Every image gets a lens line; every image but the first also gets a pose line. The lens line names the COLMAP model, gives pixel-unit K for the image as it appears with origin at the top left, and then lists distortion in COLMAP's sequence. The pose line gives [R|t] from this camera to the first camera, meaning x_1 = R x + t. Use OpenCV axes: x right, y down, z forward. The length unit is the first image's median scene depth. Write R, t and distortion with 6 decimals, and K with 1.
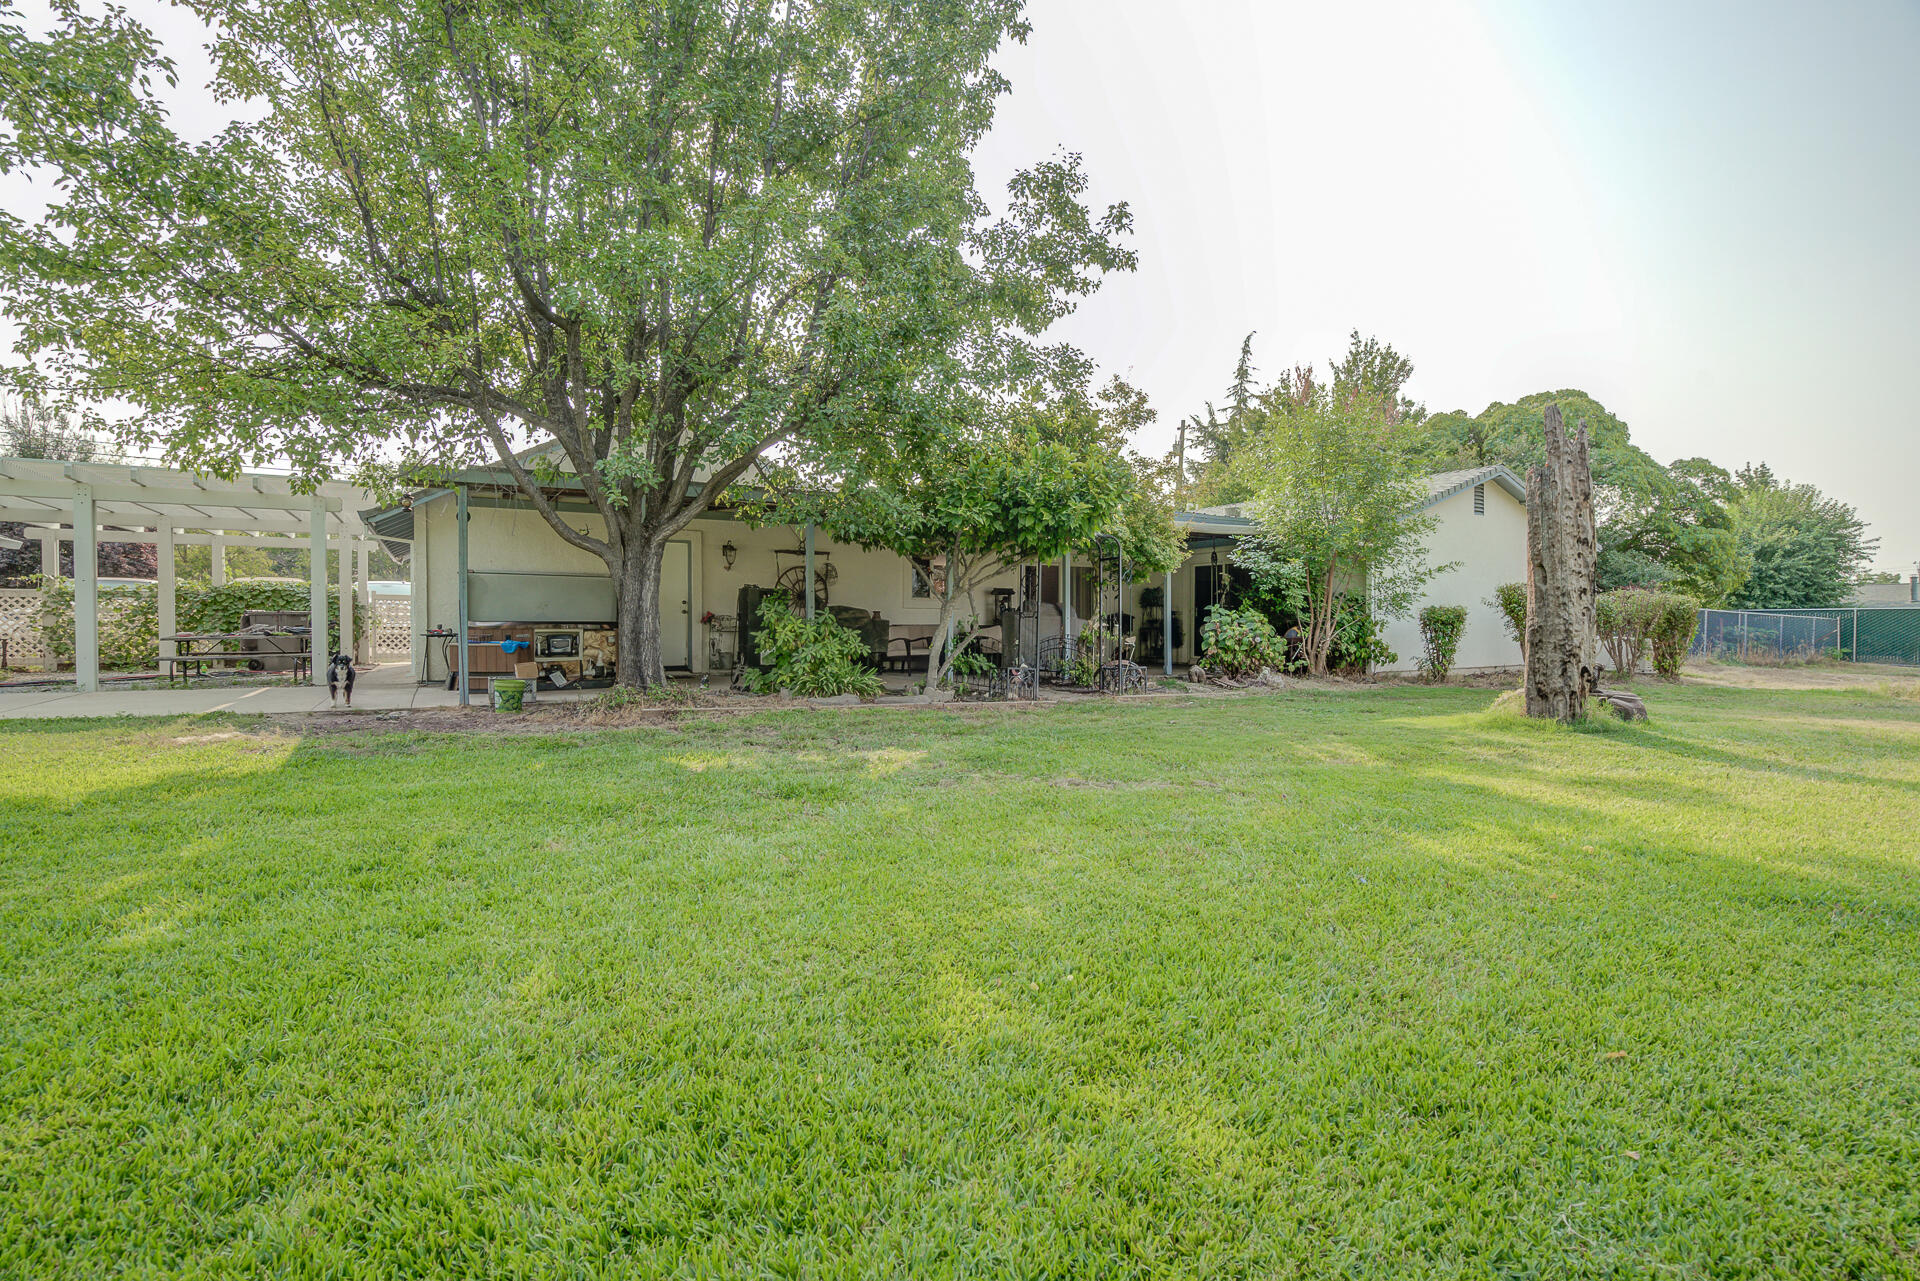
lens RADIAL K [[905.2, 0, 958.2], [0, 905.2, 632.8], [0, 0, 1]] dist [-0.001732, -0.000377]
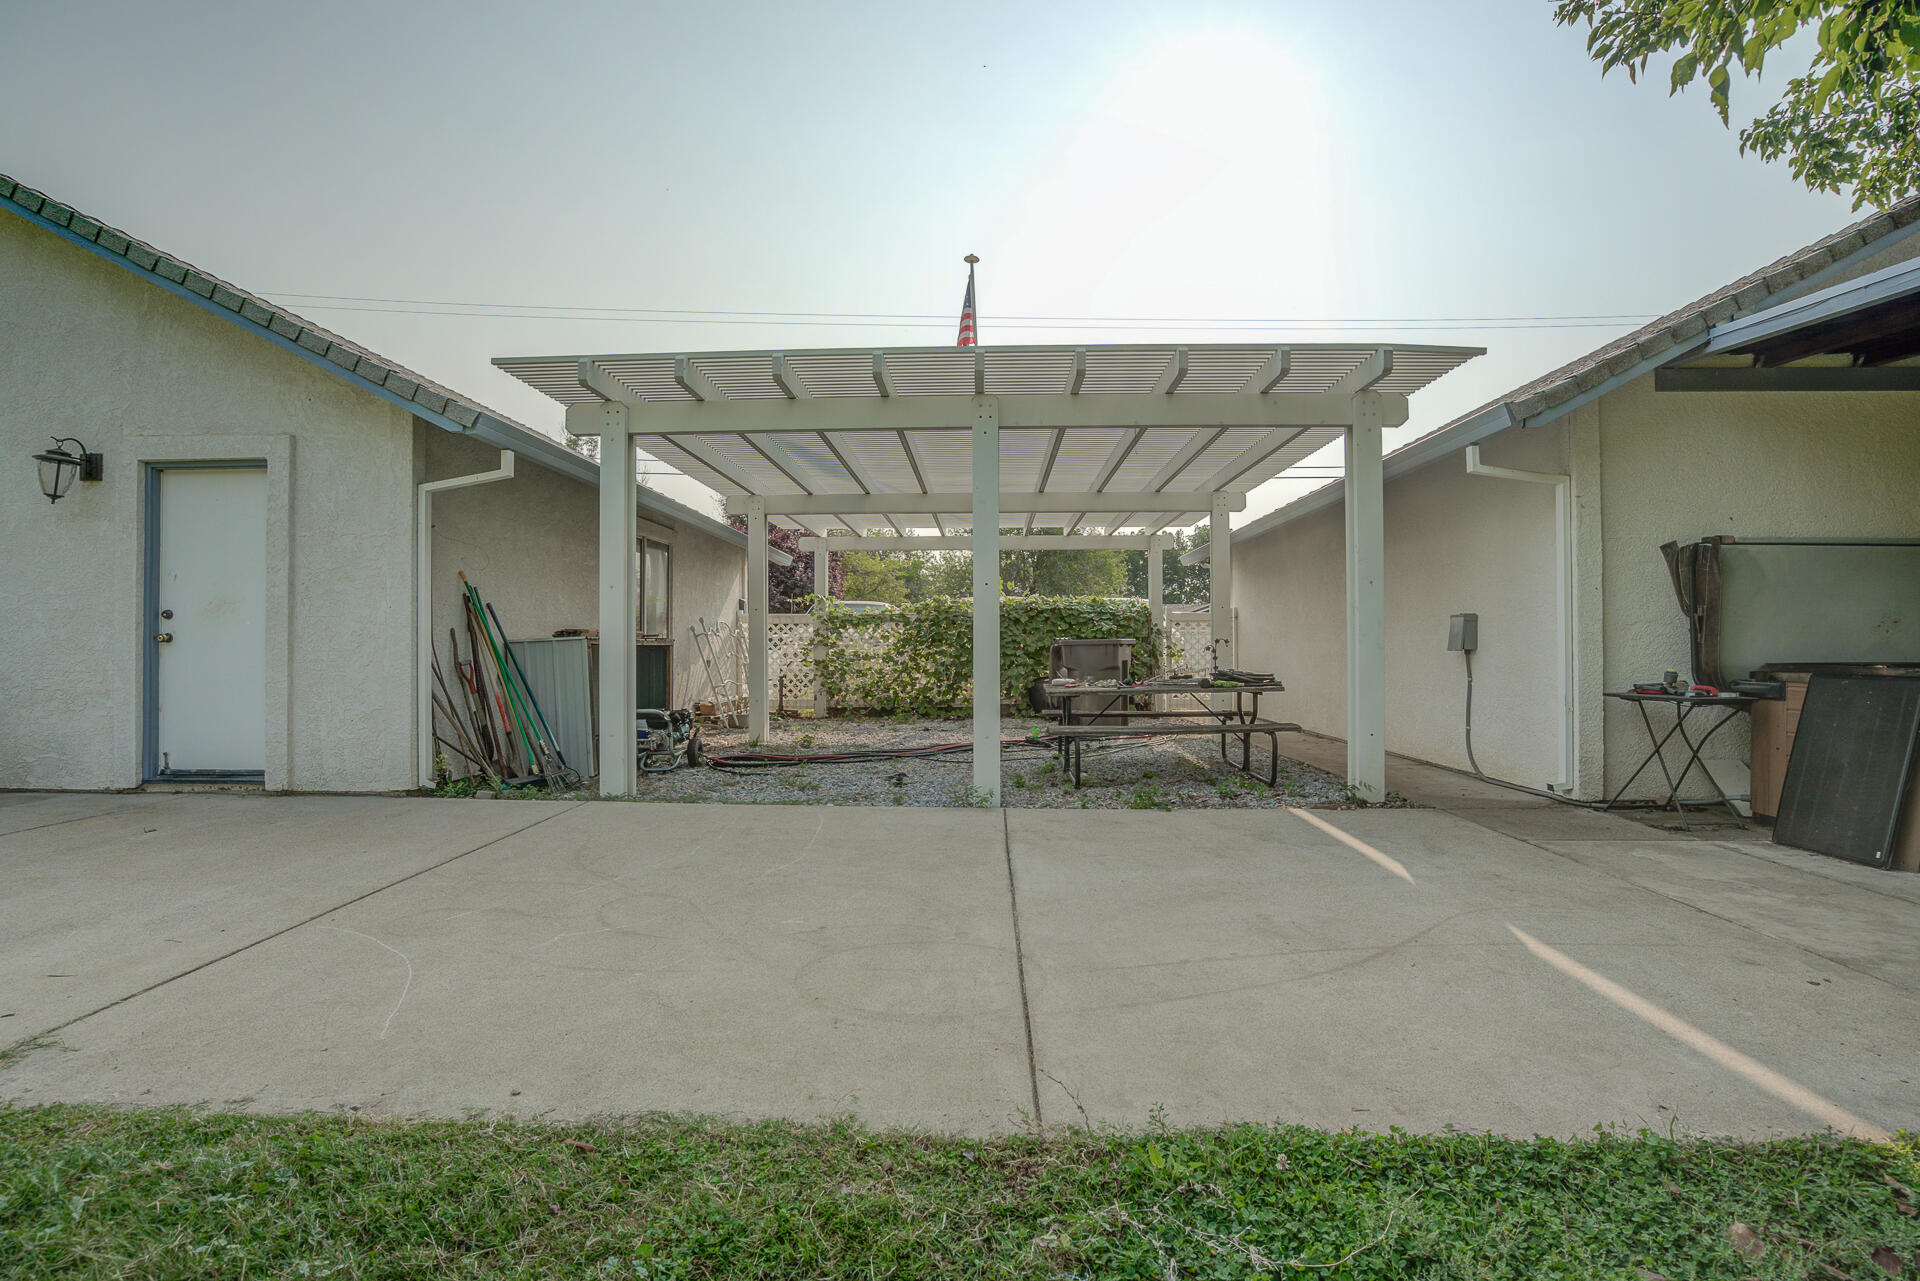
lens RADIAL K [[905.2, 0, 962.8], [0, 905.2, 640.3], [0, 0, 1]] dist [-0.001732, -0.000377]
pose [[0.834615, -0.003151, -0.550825, -0.459295], [-0.001126, 0.999972, -0.007426, -0.018484], [0.550833, 0.006818, 0.834588, 0.400918]]
